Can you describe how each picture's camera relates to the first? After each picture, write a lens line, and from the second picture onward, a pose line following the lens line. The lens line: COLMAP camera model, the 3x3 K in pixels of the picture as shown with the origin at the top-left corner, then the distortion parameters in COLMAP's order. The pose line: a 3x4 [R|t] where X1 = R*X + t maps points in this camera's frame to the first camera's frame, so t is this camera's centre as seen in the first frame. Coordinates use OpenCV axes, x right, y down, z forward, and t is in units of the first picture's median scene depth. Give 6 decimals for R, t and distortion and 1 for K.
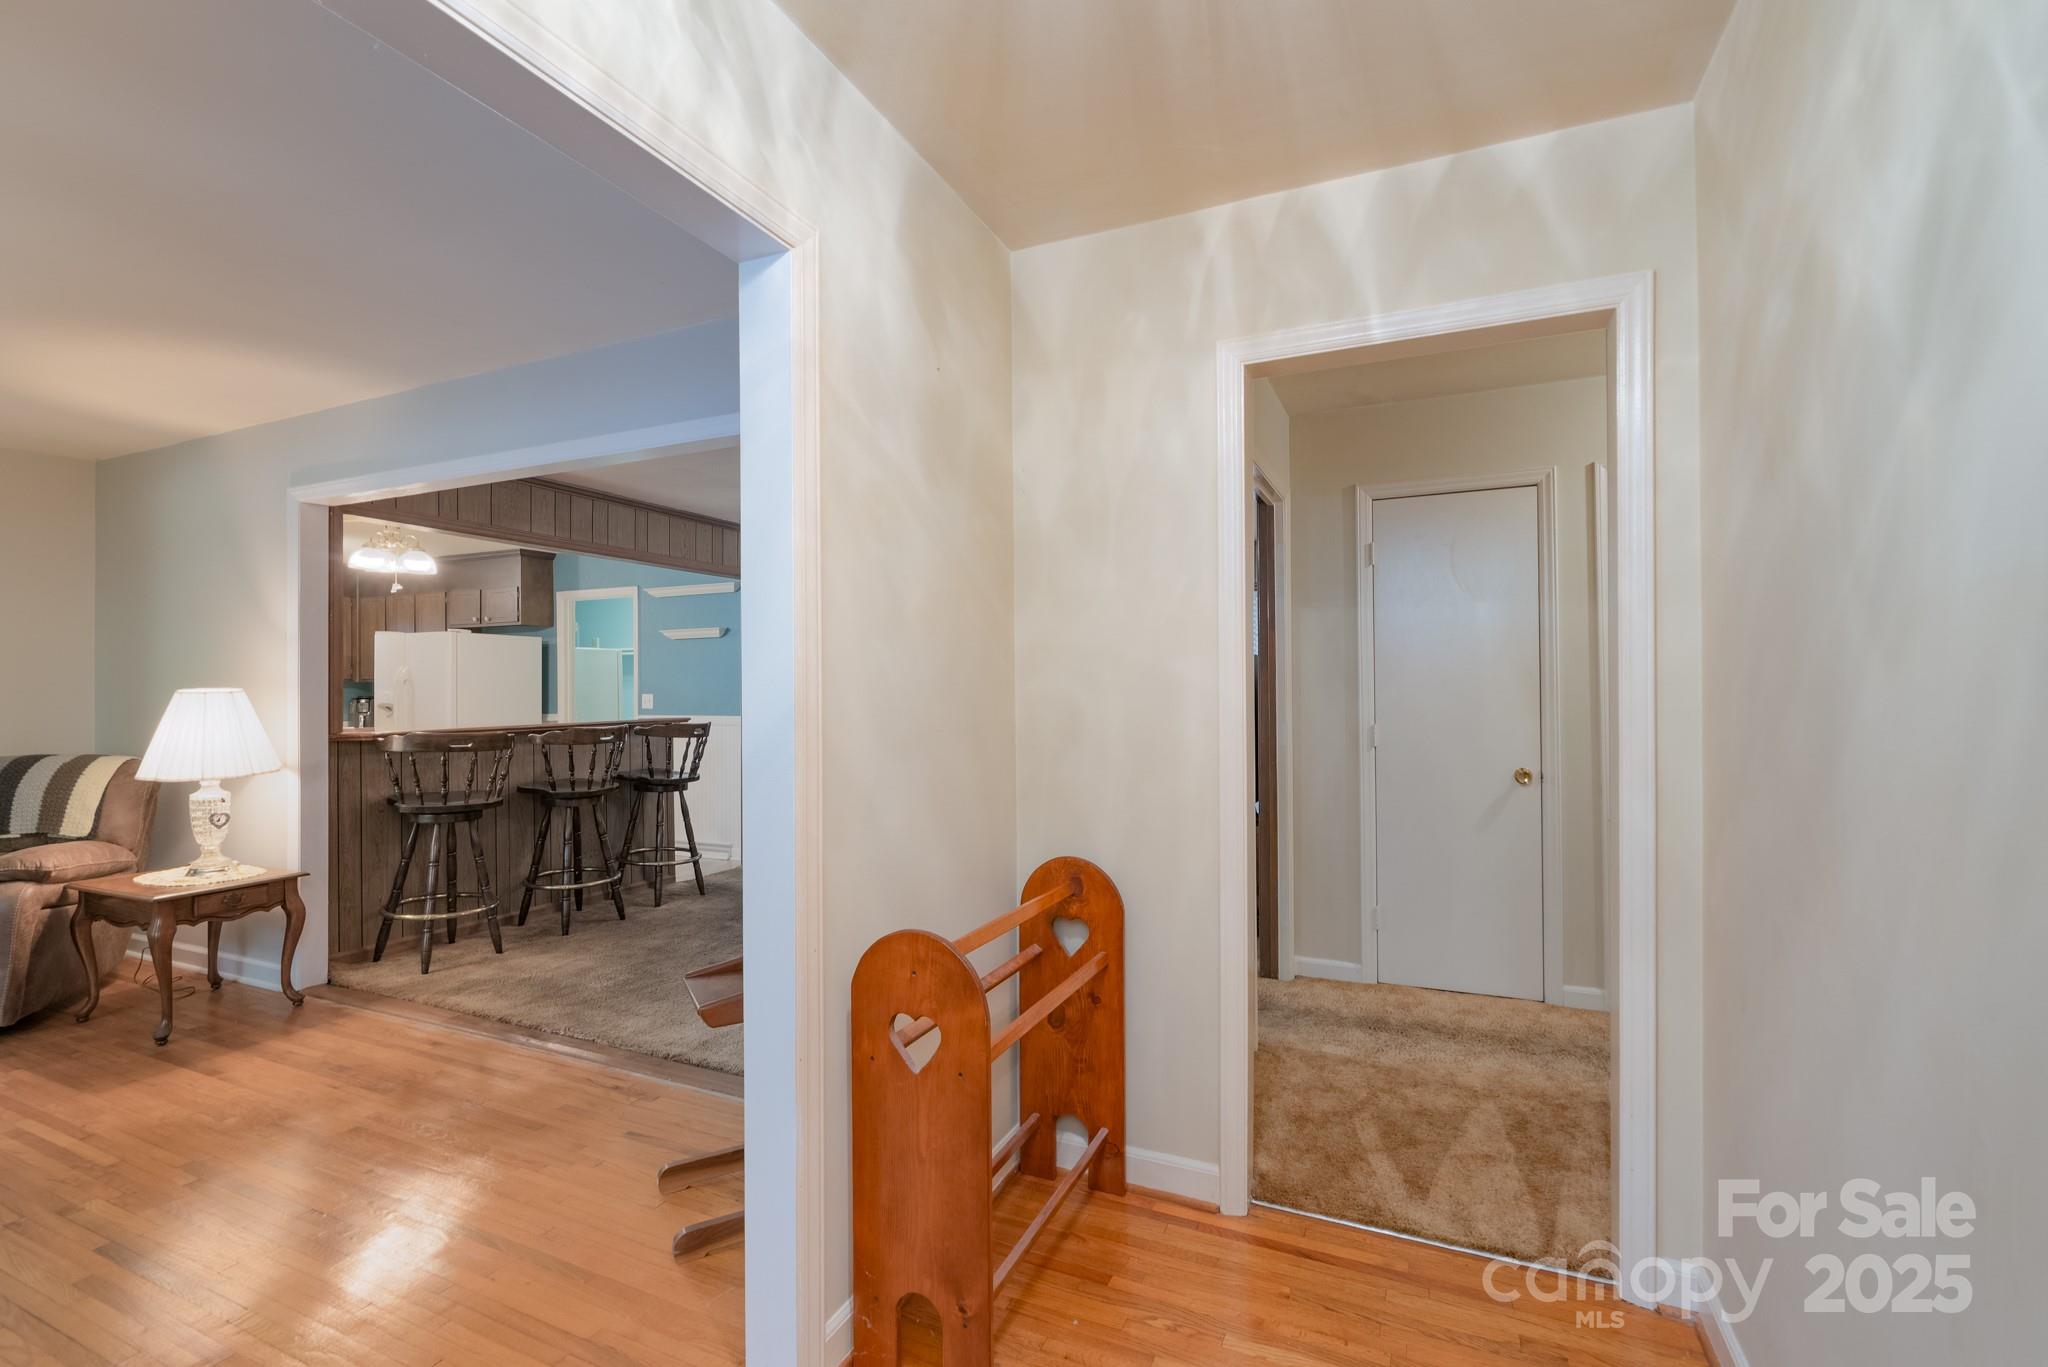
lens RADIAL K [[910.6, 0, 1019.8], [0, 910.6, 686.1], [0, 0, 1]] dist [-0.002425, -0.000310]
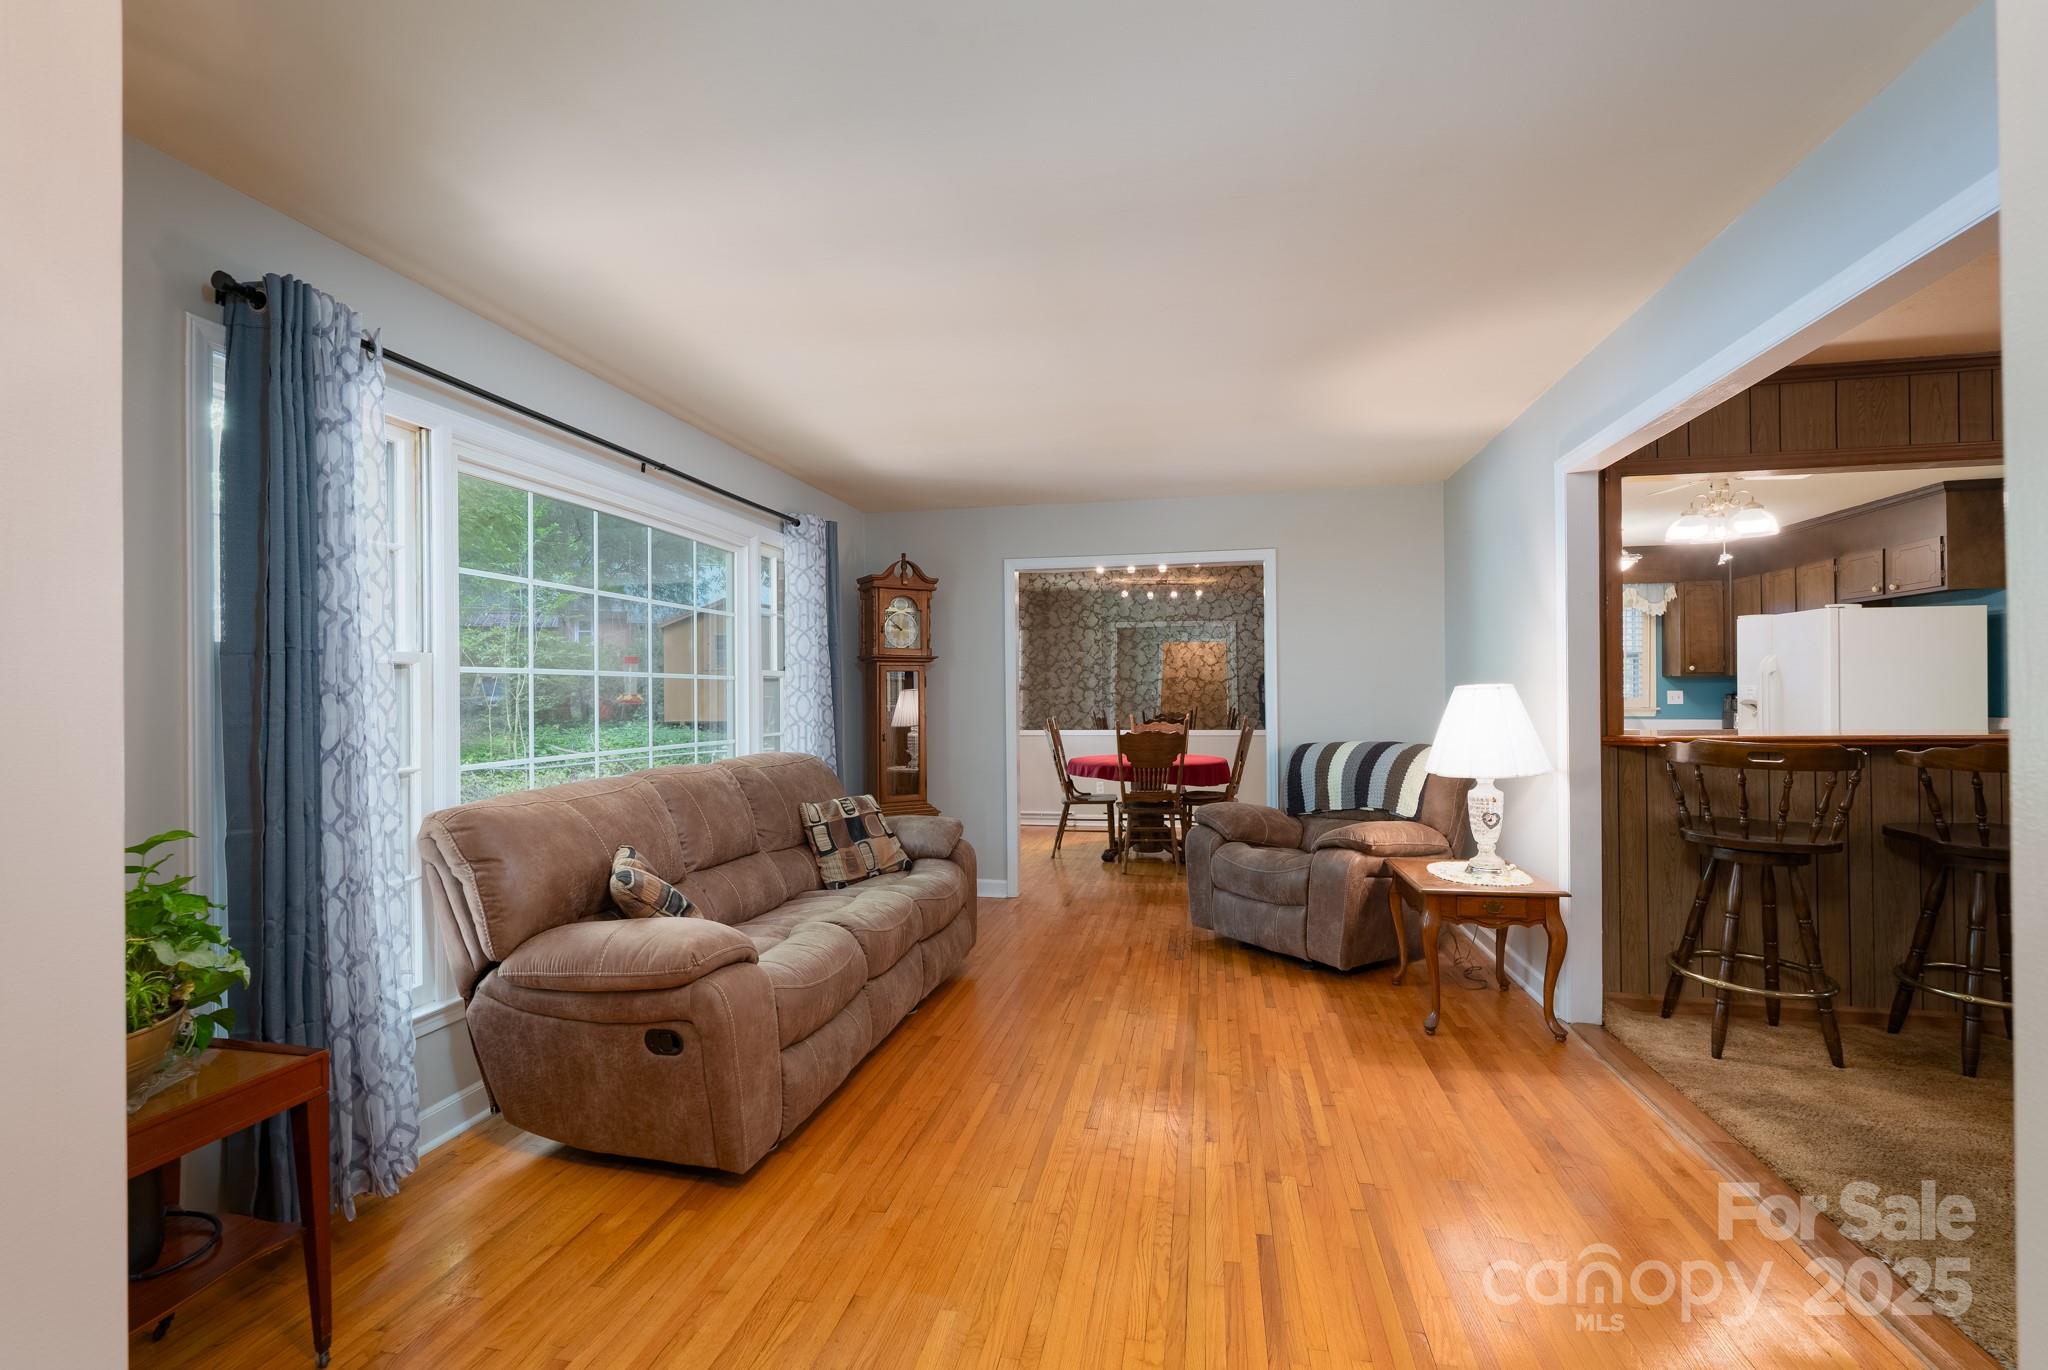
lens RADIAL K [[910.6, 0, 1015.4], [0, 910.6, 687.8], [0, 0, 1]] dist [-0.002425, -0.000310]
pose [[0.219238, -0.003142, -0.975666, -0.040015], [0.010789, 0.999941, -0.000796, 0.001586], [0.975612, -0.010352, 0.219259, 0.259362]]
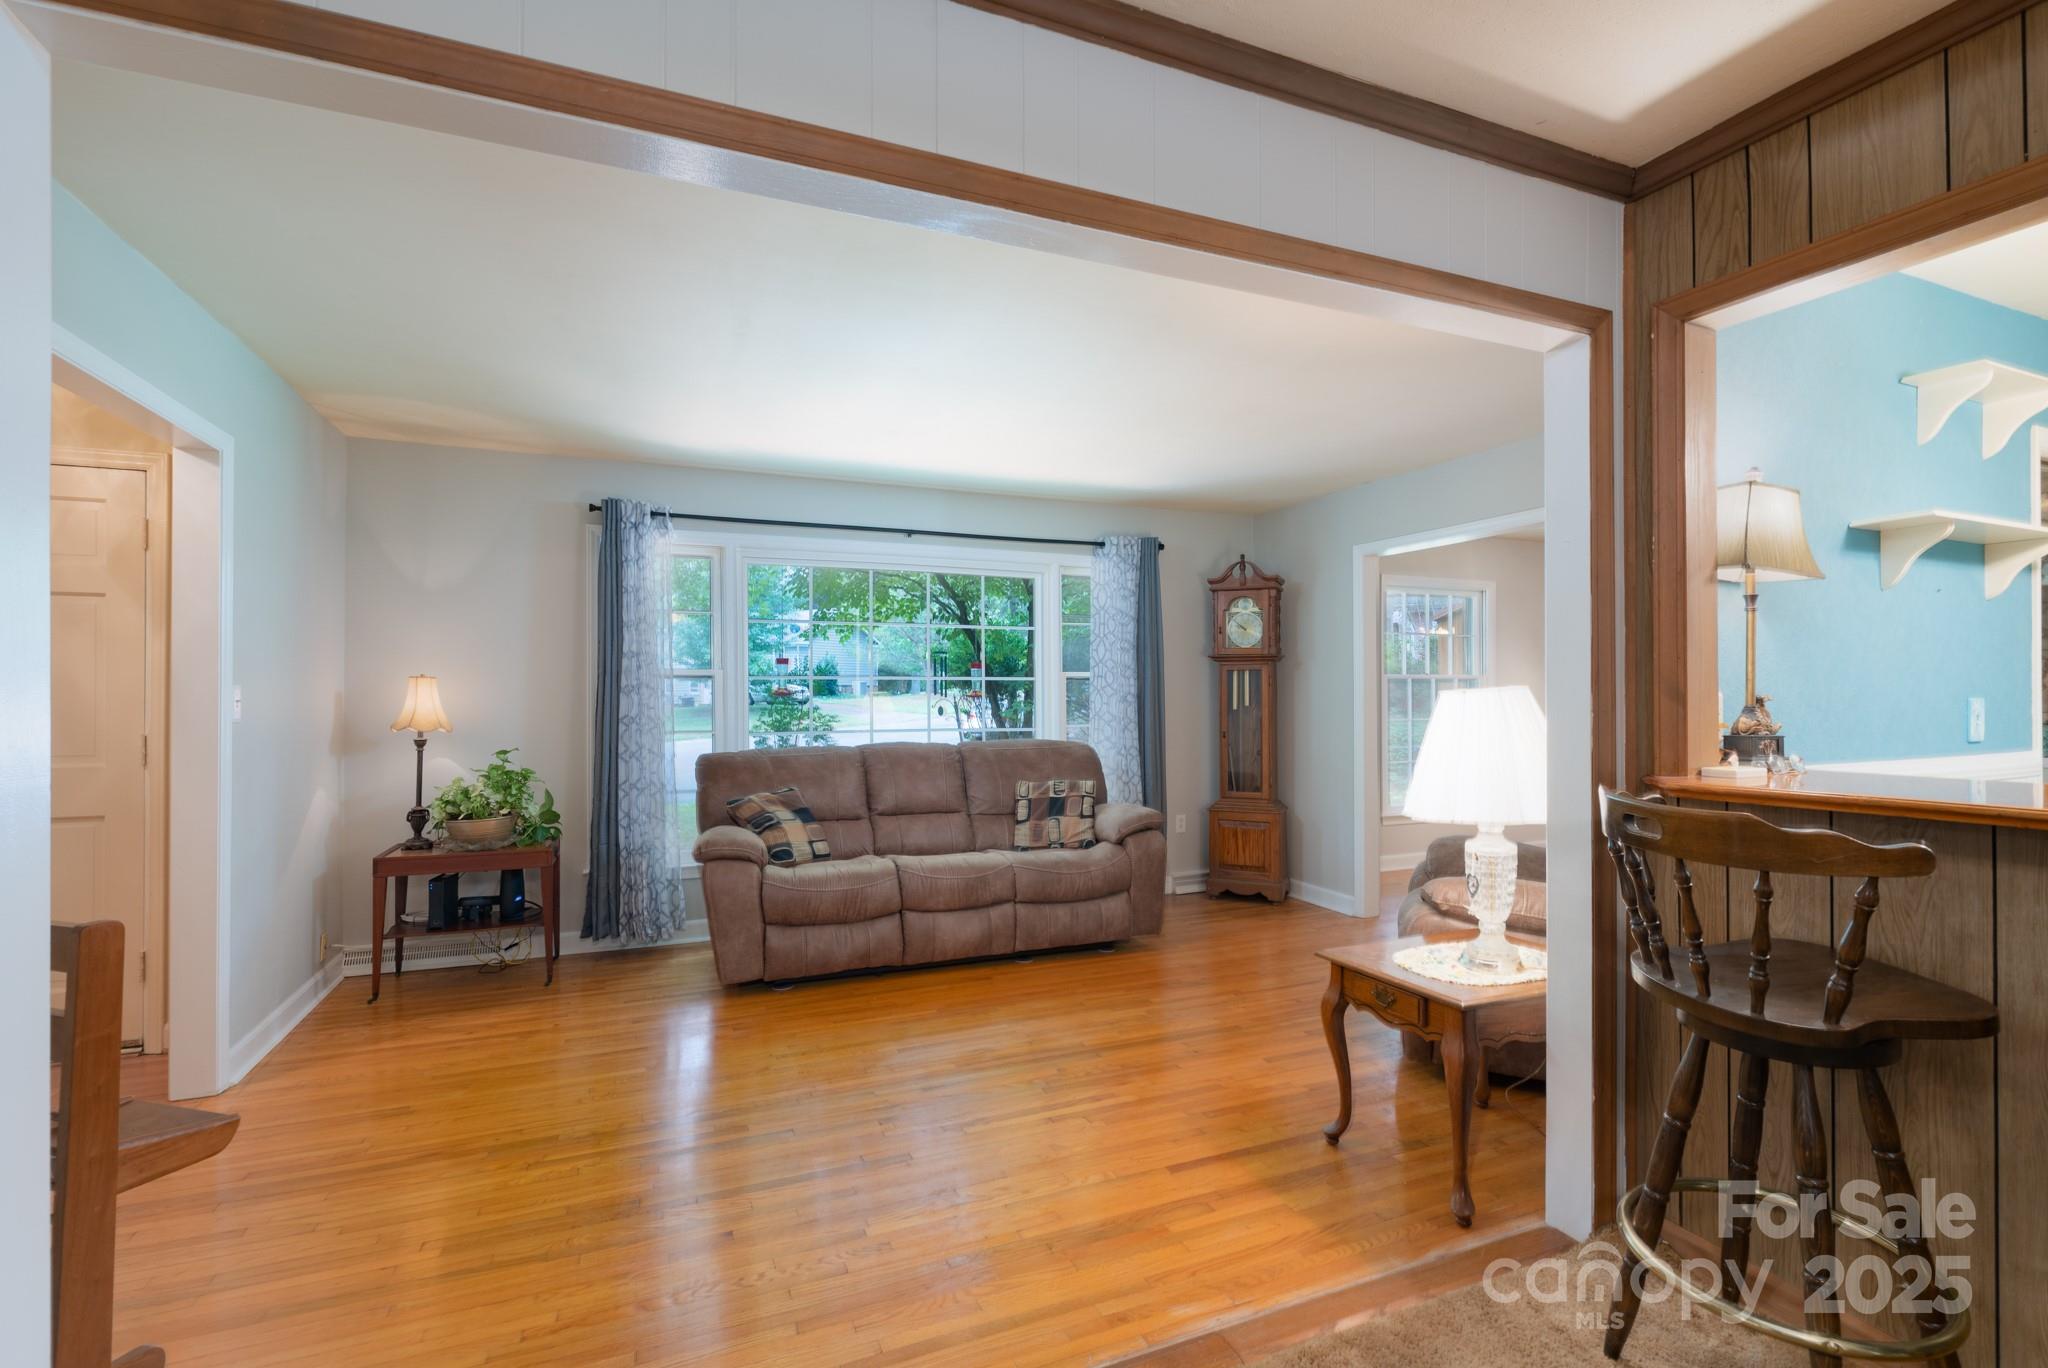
lens RADIAL K [[910.6, 0, 1018.4], [0, 910.6, 688.4], [0, 0, 1]] dist [-0.002425, -0.000310]
pose [[-0.677449, 0.003928, -0.735559, -0.149305], [0.009173, 0.999953, -0.003108, 0.002970], [0.735512, -0.008853, -0.677454, 1.062344]]
